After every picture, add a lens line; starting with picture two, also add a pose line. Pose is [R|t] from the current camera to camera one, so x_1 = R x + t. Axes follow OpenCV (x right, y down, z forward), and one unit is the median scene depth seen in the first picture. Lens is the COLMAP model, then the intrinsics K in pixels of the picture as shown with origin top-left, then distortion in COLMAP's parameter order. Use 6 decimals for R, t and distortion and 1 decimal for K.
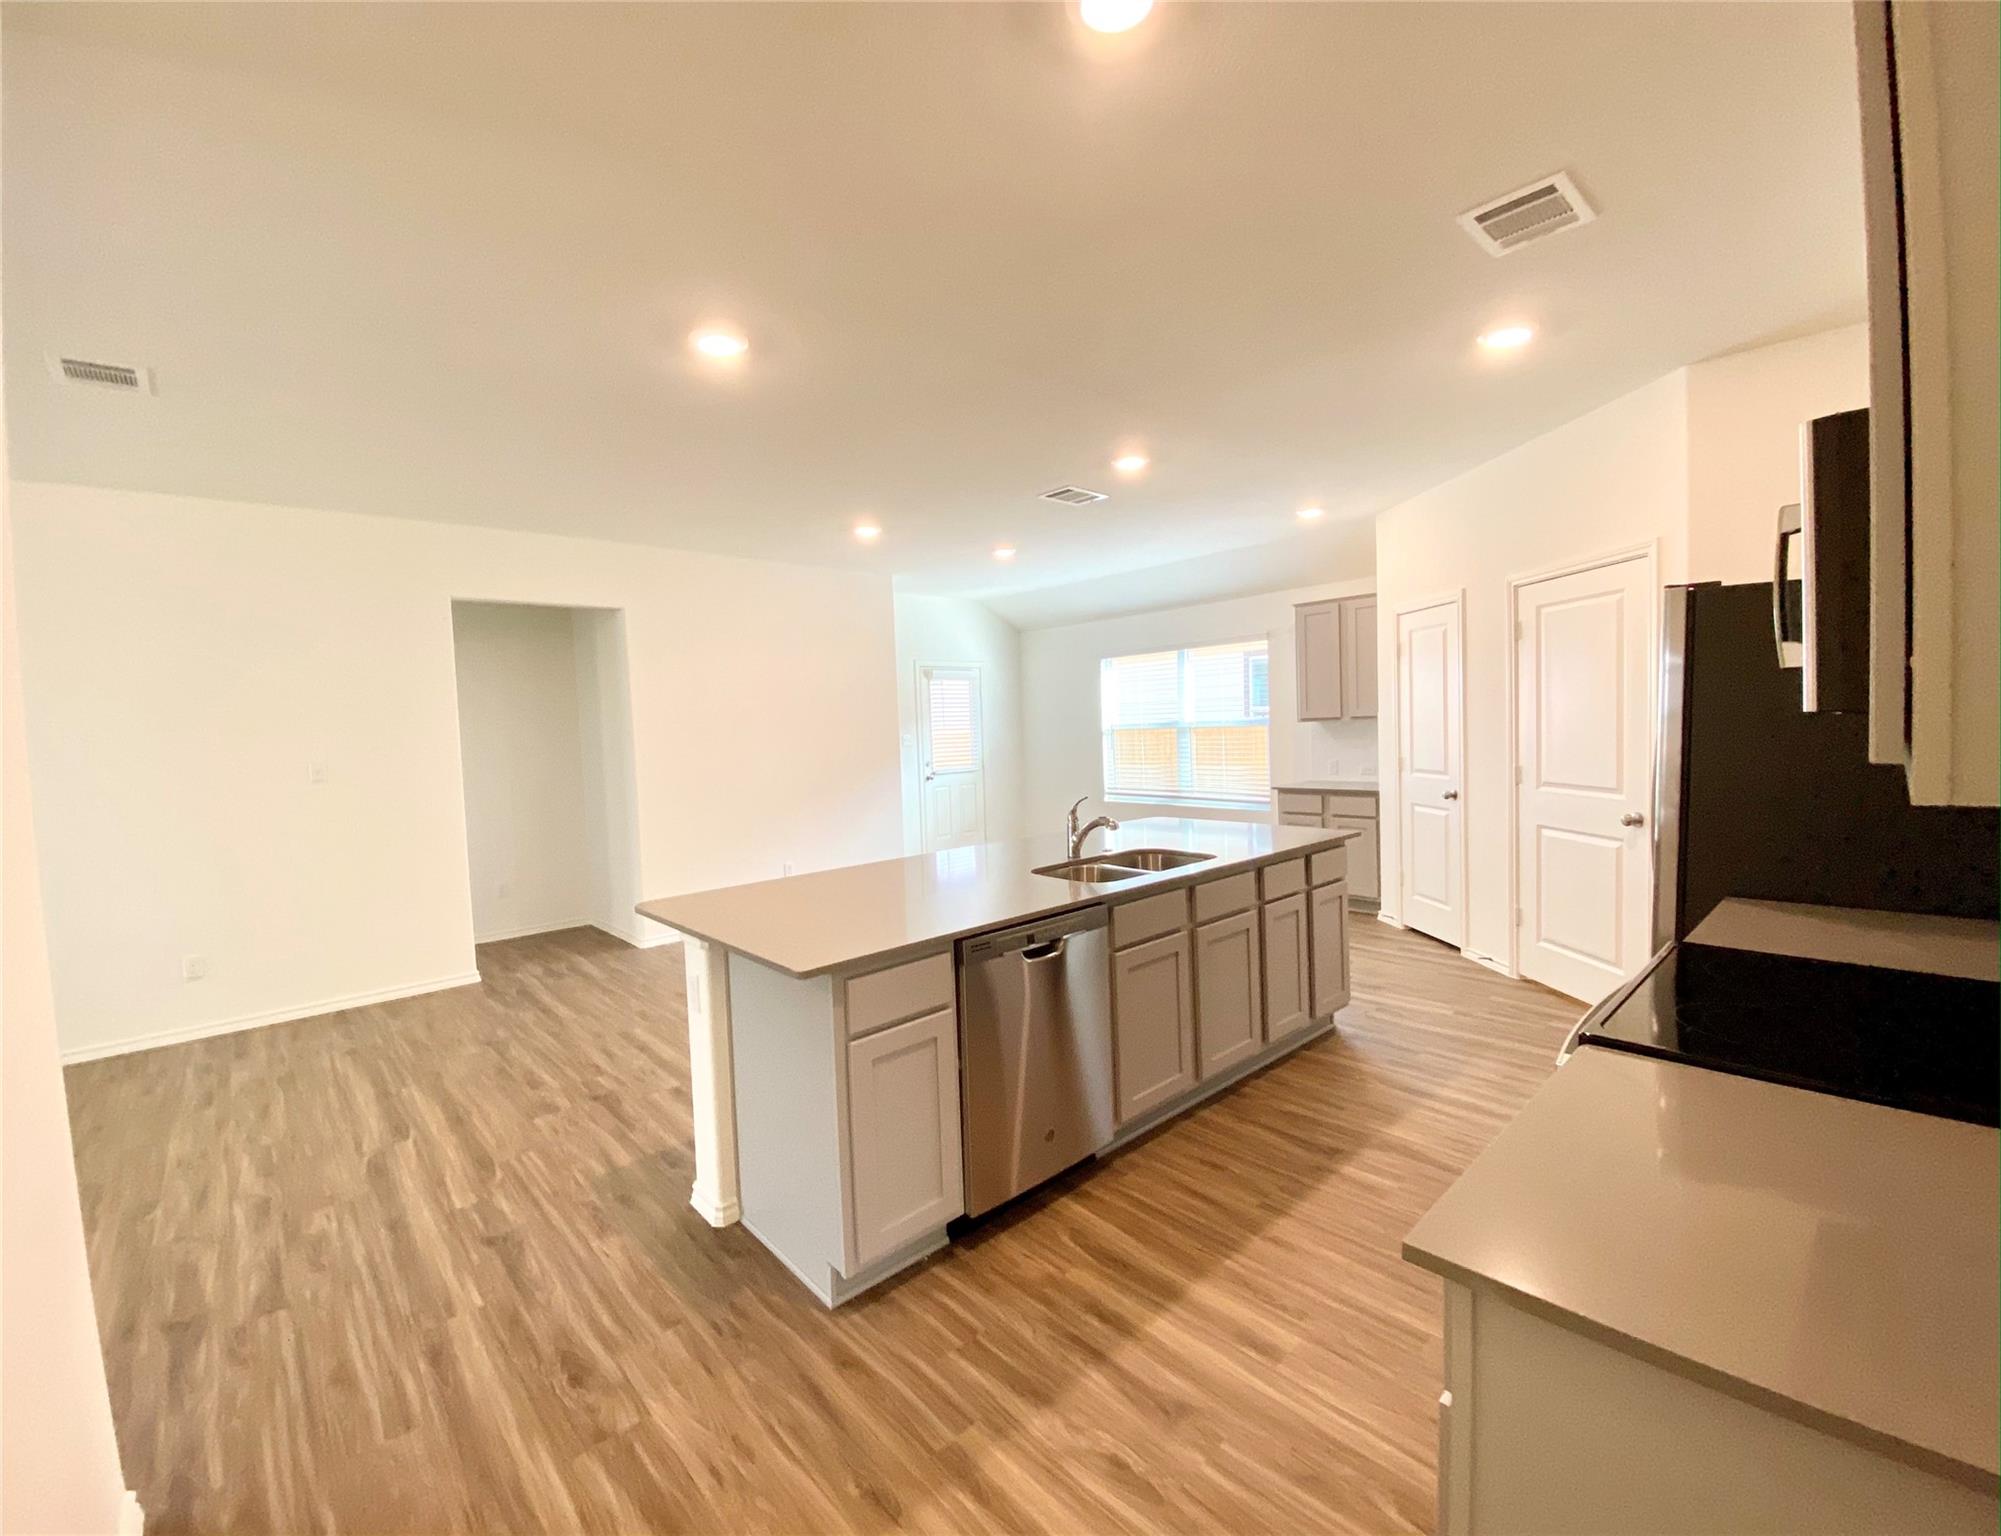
lens RADIAL K [[828.2, 0, 1000.5], [0, 828.2, 768.0], [0, 0, 1]] dist [0.001296, -0.011234]
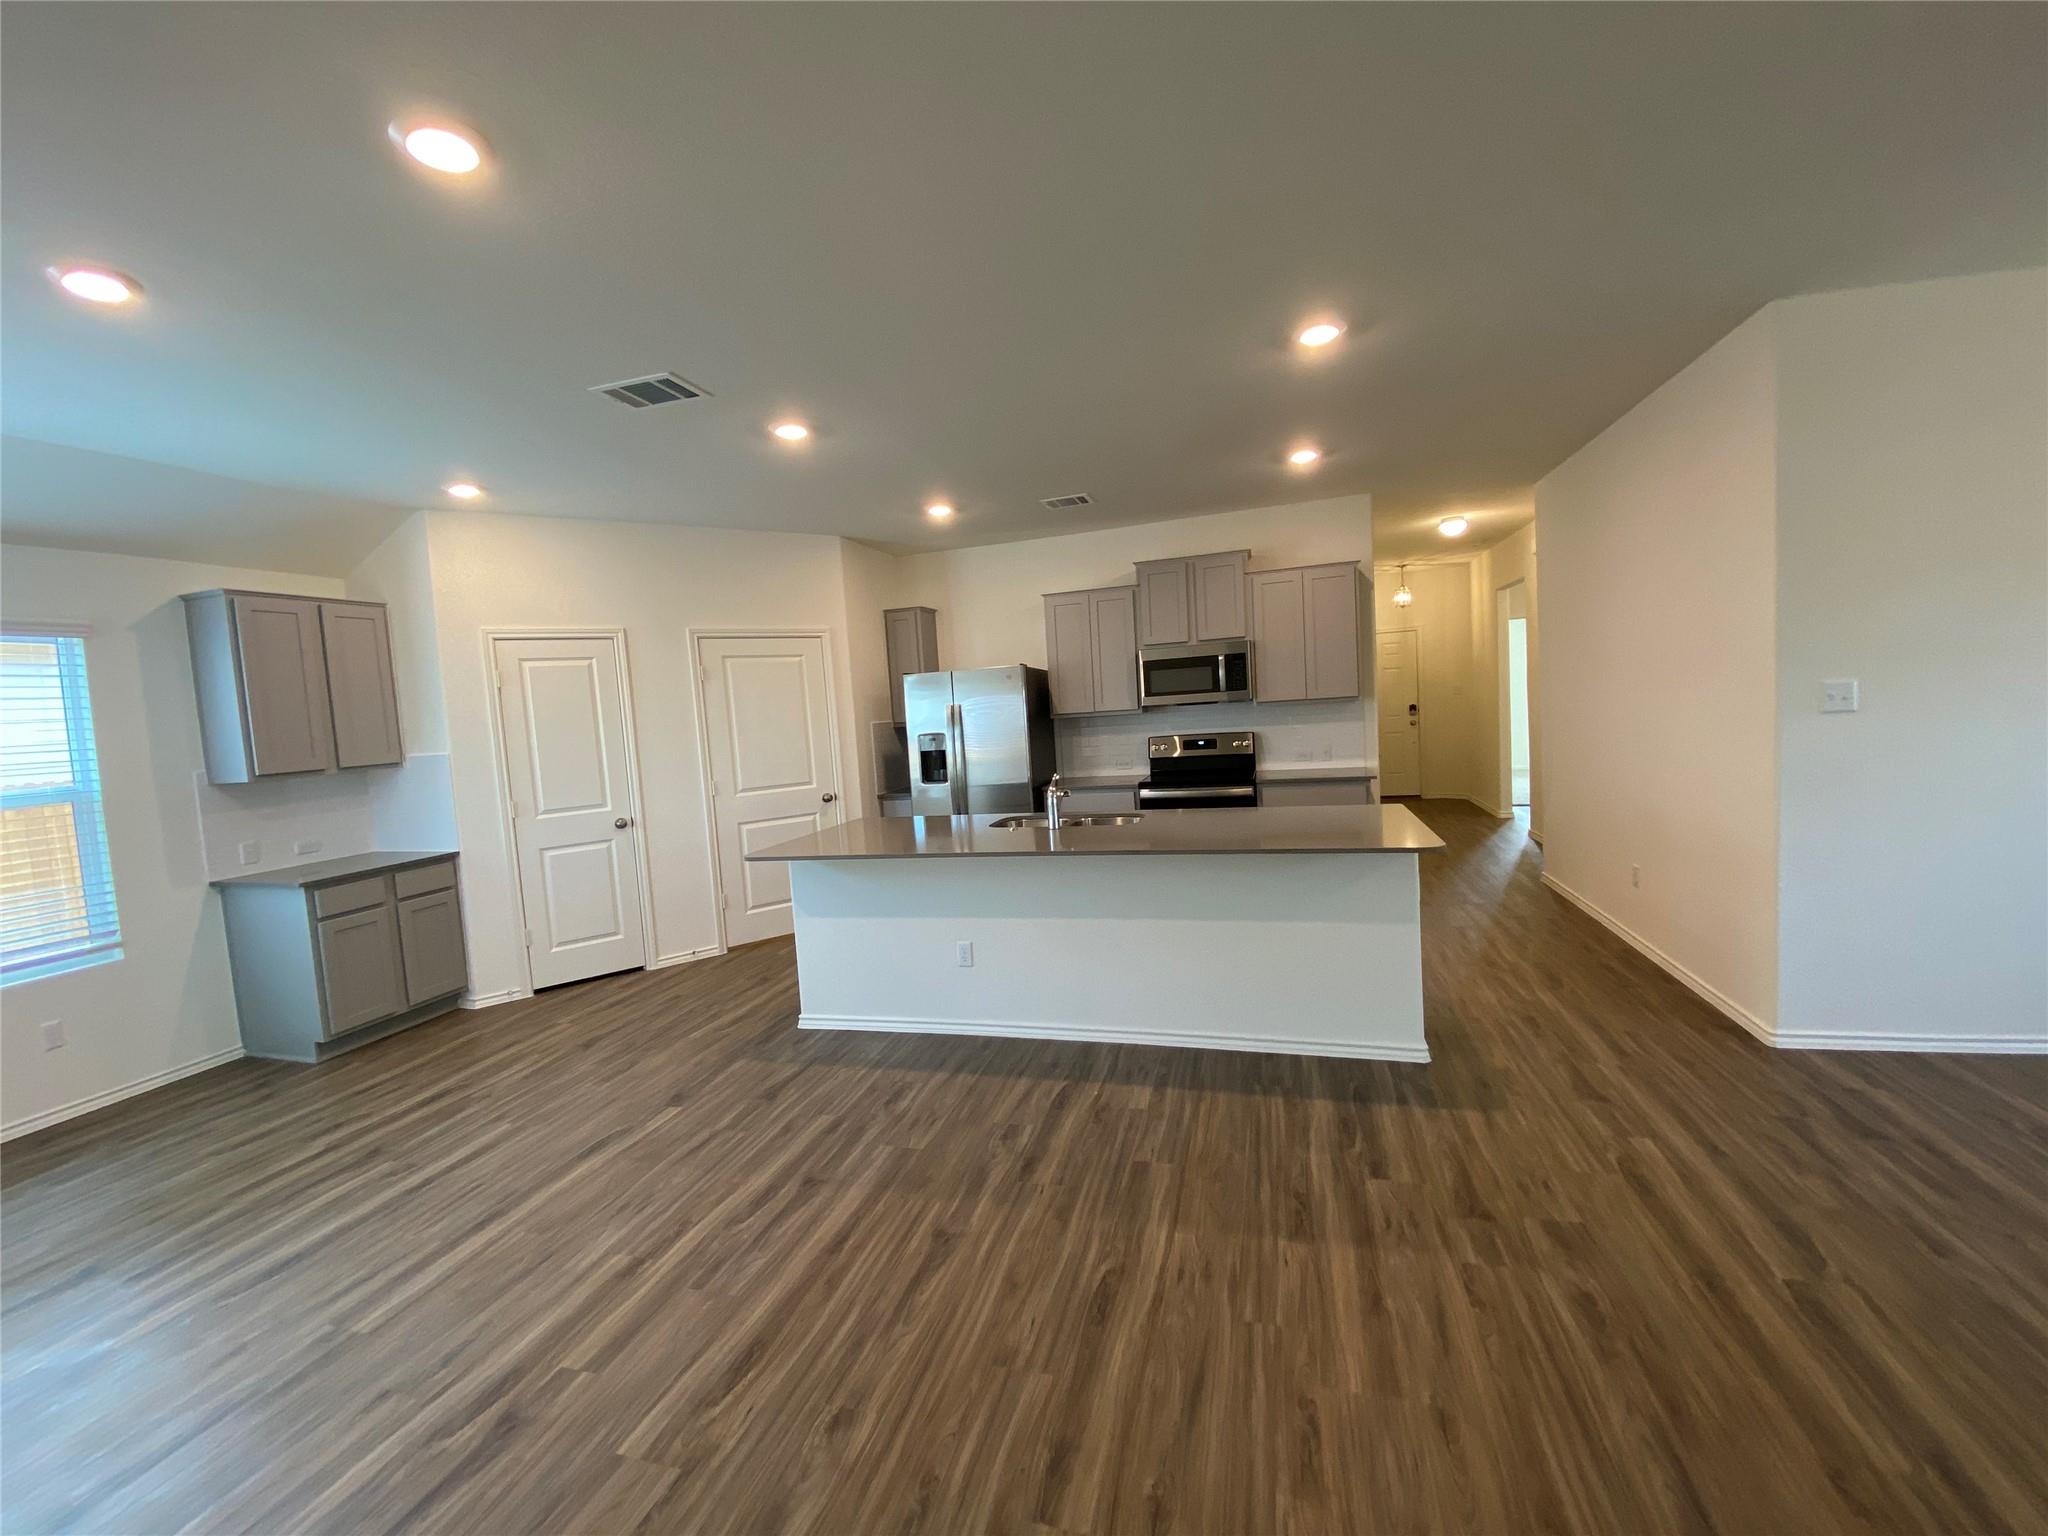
lens RADIAL K [[822.0, 0, 1011.8], [0, 822.0, 766.3], [0, 0, 1]] dist [0.001398, -0.014302]
pose [[-0.489004, 0.008603, 0.872239, -1.128646], [0.135198, 0.988615, 0.066046, -0.075475], [-0.861740, 0.150222, -0.484600, 2.042641]]
